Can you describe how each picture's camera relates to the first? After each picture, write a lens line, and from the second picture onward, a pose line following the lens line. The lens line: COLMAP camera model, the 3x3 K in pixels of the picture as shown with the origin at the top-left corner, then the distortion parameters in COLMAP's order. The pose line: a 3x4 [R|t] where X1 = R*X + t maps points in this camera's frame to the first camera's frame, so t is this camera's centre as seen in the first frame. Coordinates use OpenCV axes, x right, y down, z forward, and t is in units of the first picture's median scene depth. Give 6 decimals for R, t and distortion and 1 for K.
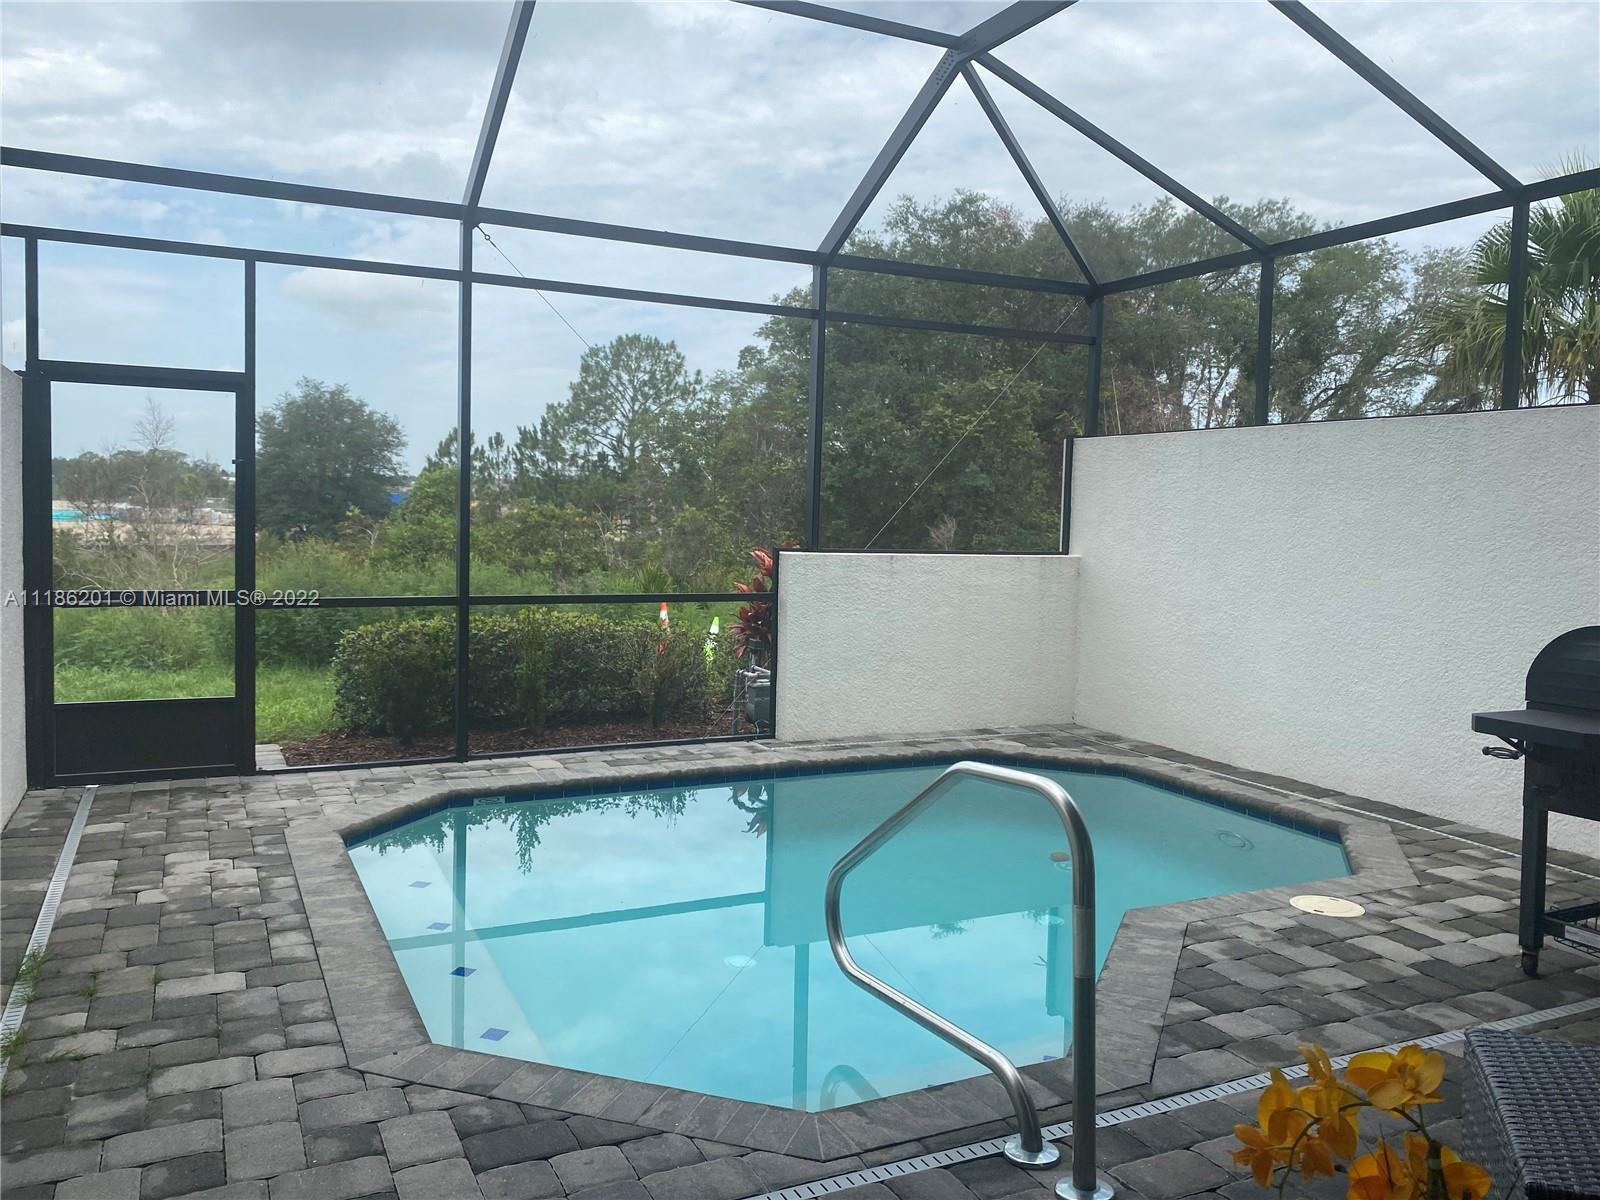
lens RADIAL K [[1242.9, 0, 800.0], [0, 1242.9, 600.0], [0, 0, 1]] dist [0.061591, -0.077166]
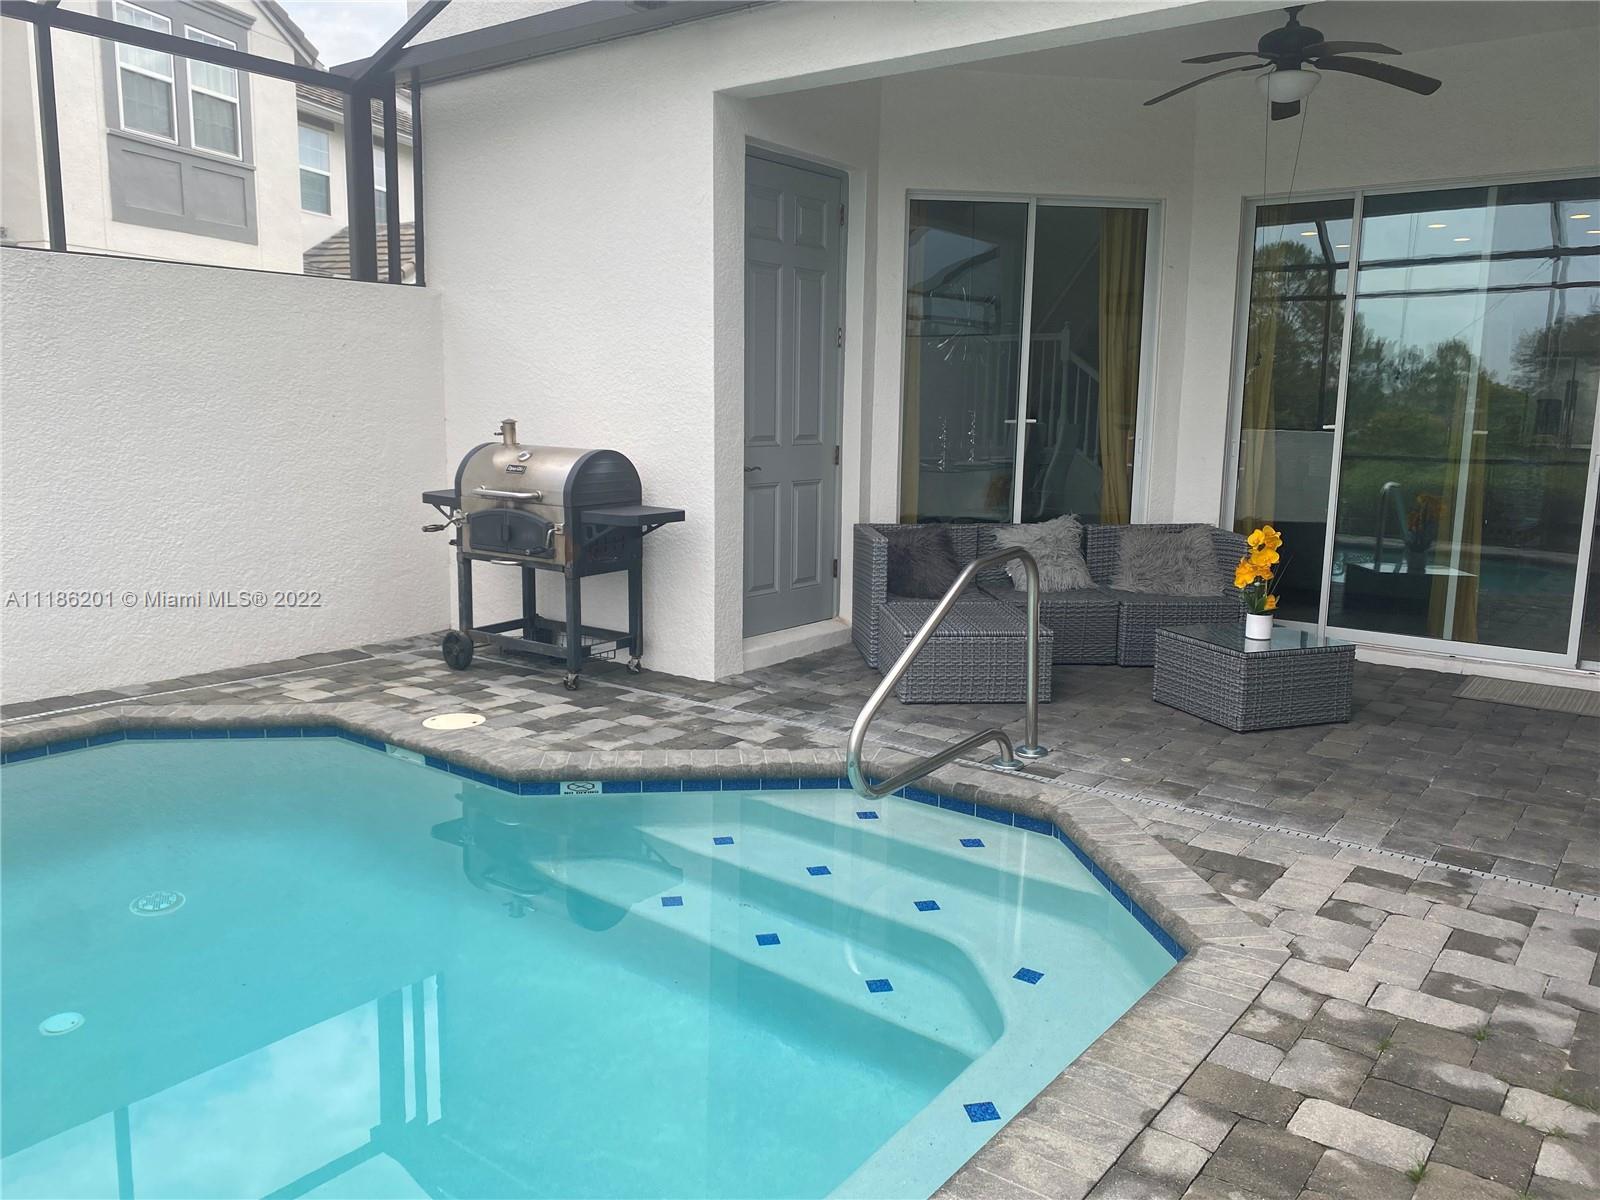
lens RADIAL K [[1223.1, 0, 800.0], [0, 1223.1, 600.0], [0, 0, 1]] dist [-0.001506, -0.007383]
pose [[-0.445687, -0.176367, 0.877643, -0.851317], [0.043966, 0.974905, 0.218239, -0.115453], [-0.894109, 0.135852, -0.426748, 1.487455]]
